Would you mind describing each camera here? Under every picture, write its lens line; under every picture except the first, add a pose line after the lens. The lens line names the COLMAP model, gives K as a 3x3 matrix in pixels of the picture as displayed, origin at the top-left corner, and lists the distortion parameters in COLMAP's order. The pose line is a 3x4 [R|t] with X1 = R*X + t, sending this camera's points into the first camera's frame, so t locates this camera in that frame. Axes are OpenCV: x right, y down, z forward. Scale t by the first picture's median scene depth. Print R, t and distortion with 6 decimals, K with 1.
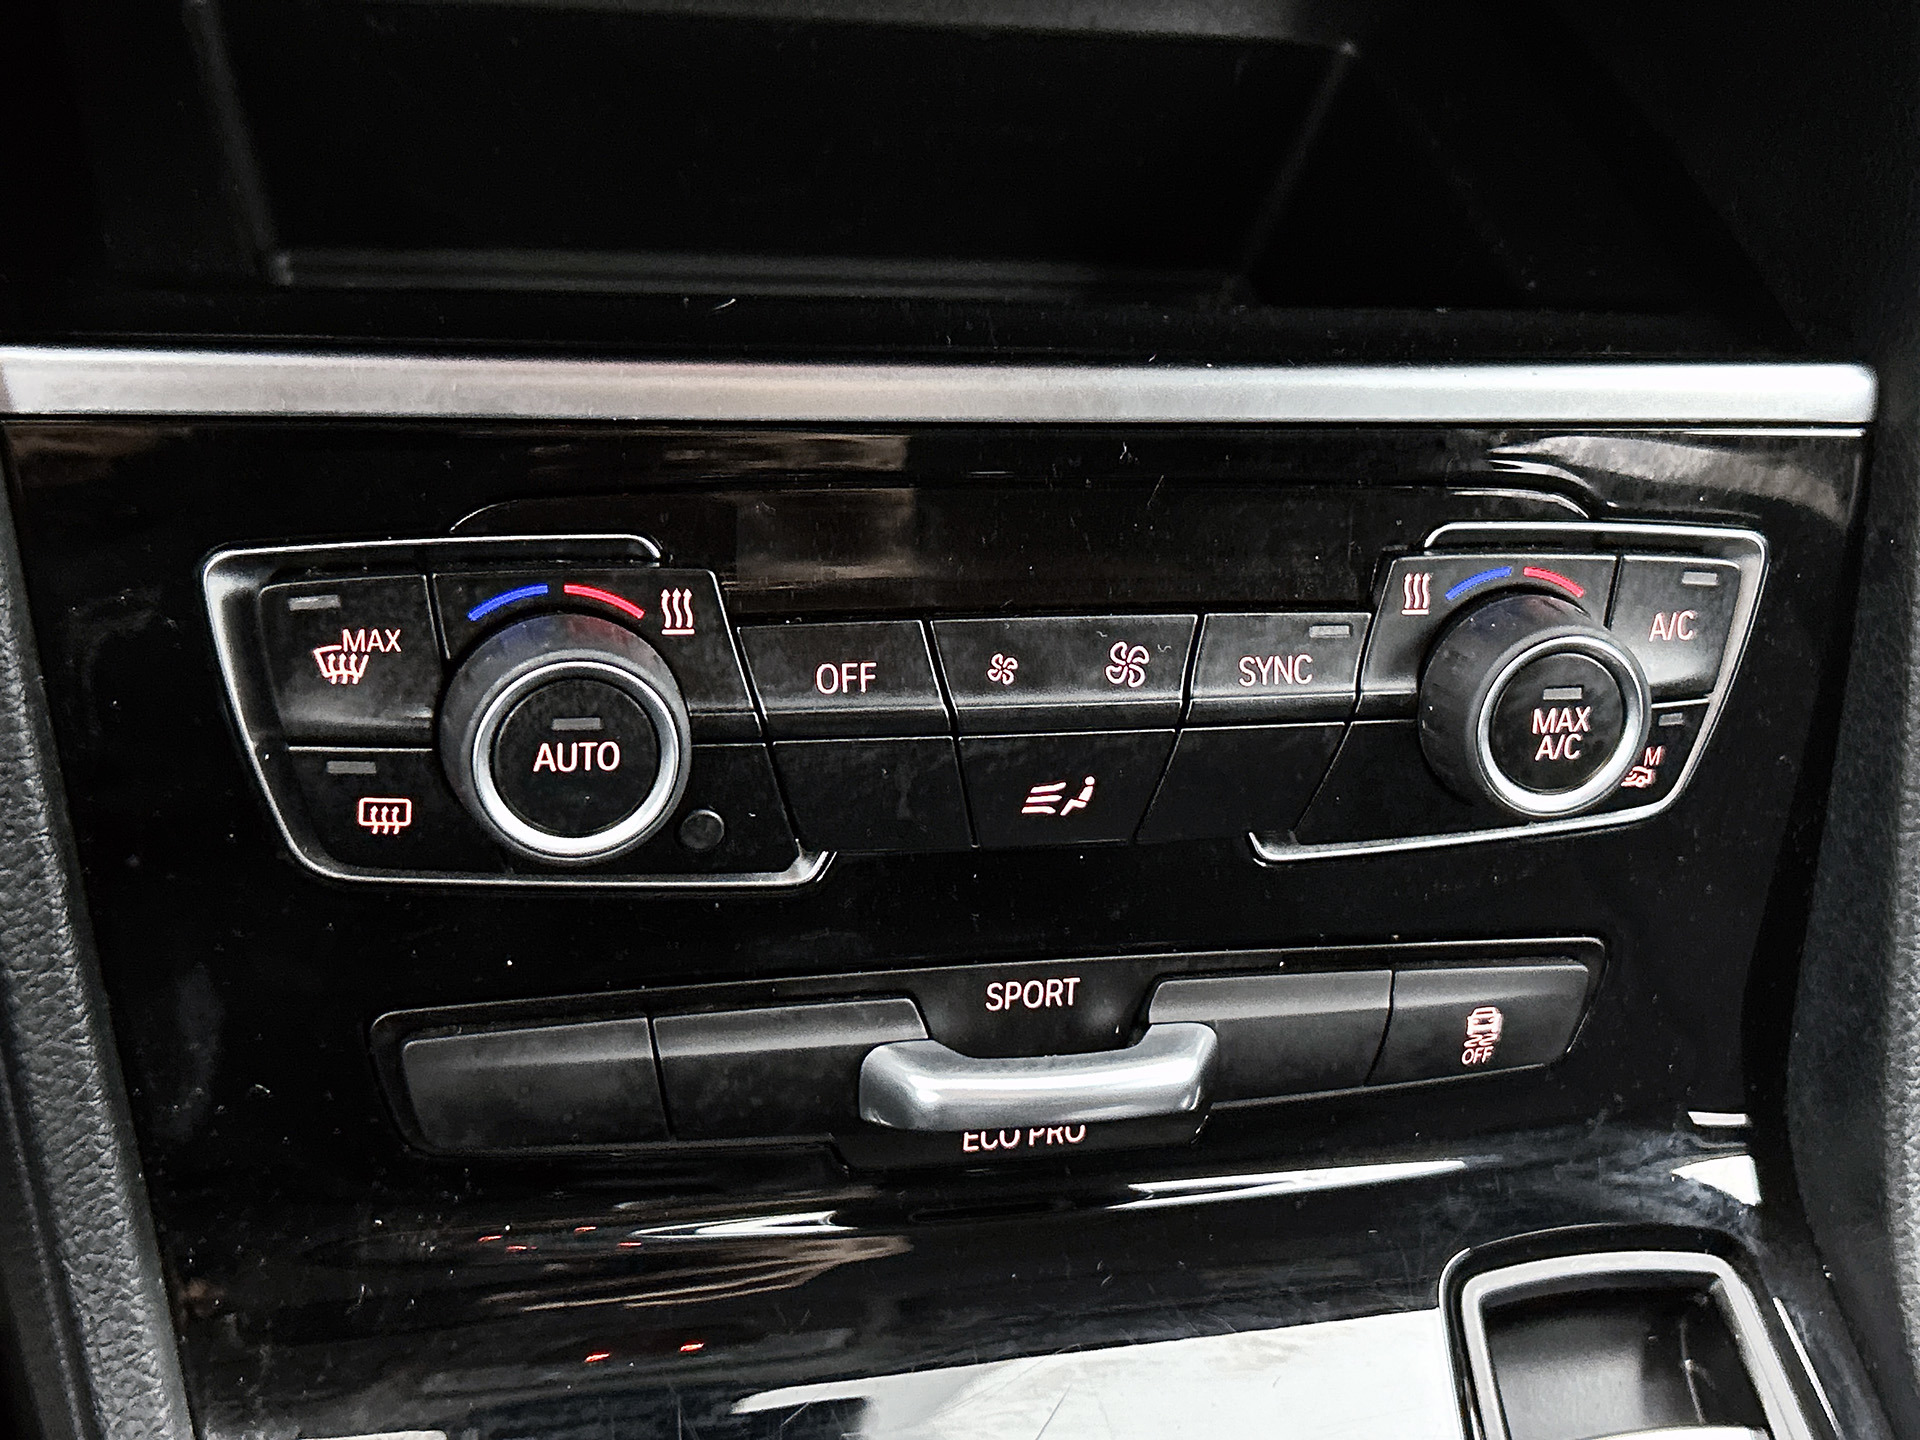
lens RADIAL K [[2409.2, 0, 952.6], [0, 2409.2, 707.6], [0, 0, 1]] dist [0.067540, 0.000000]
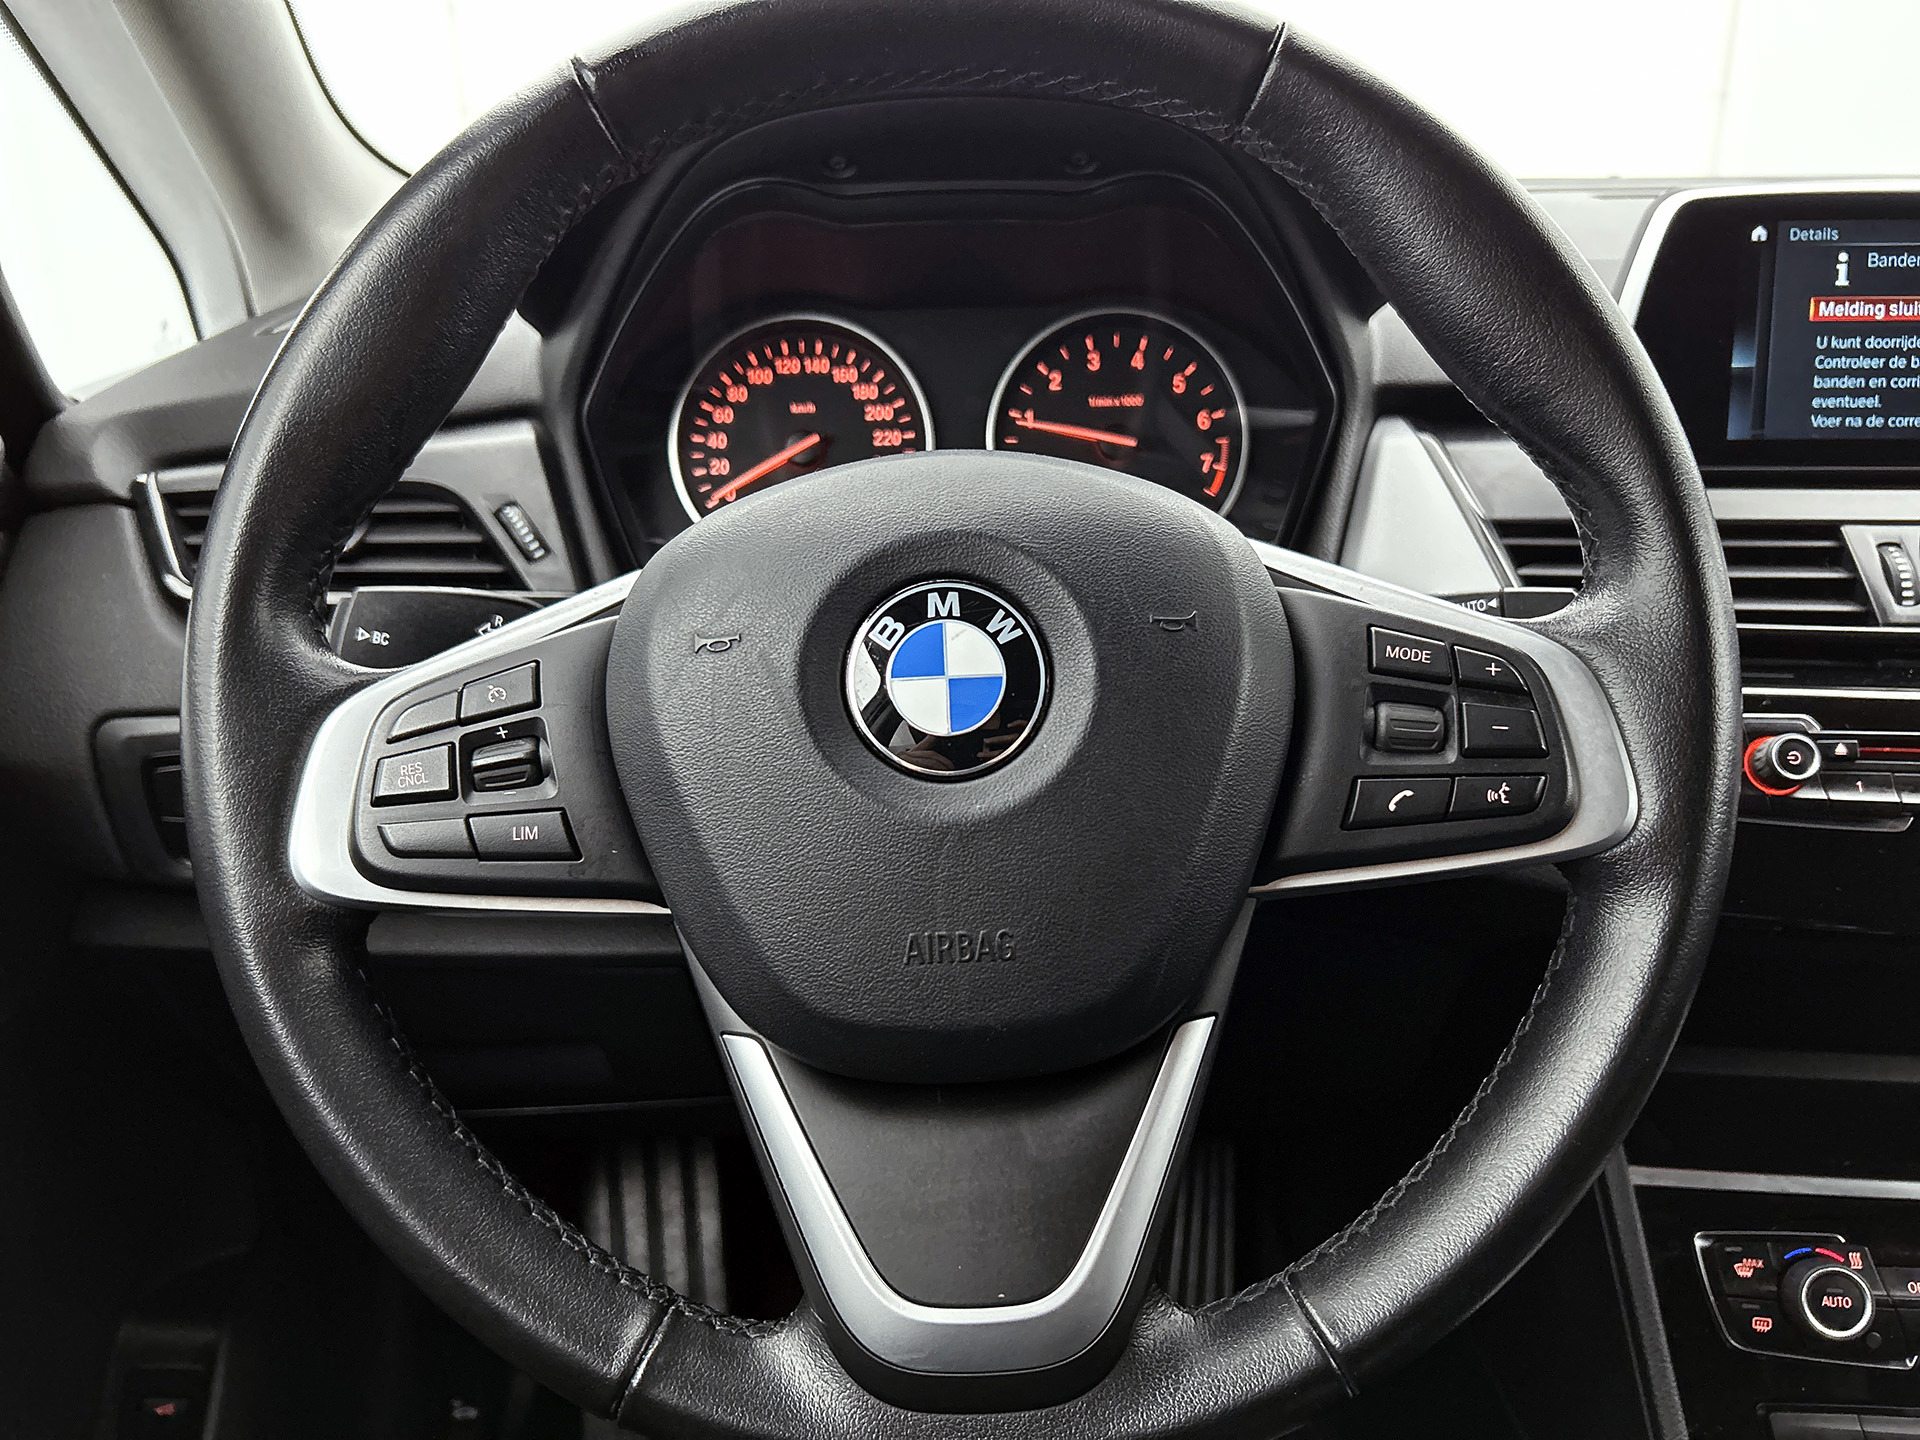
lens RADIAL K [[1436.7, 0, 956.4], [0, 1436.7, 746.8], [0, 0, 1]] dist [-0.009716, -0.025267]
pose [[0.925983, -0.087441, -0.367301, -0.424767], [-0.119857, 0.854420, -0.505570, 0.420902], [0.358037, 0.512173, 0.780698, -1.058746]]
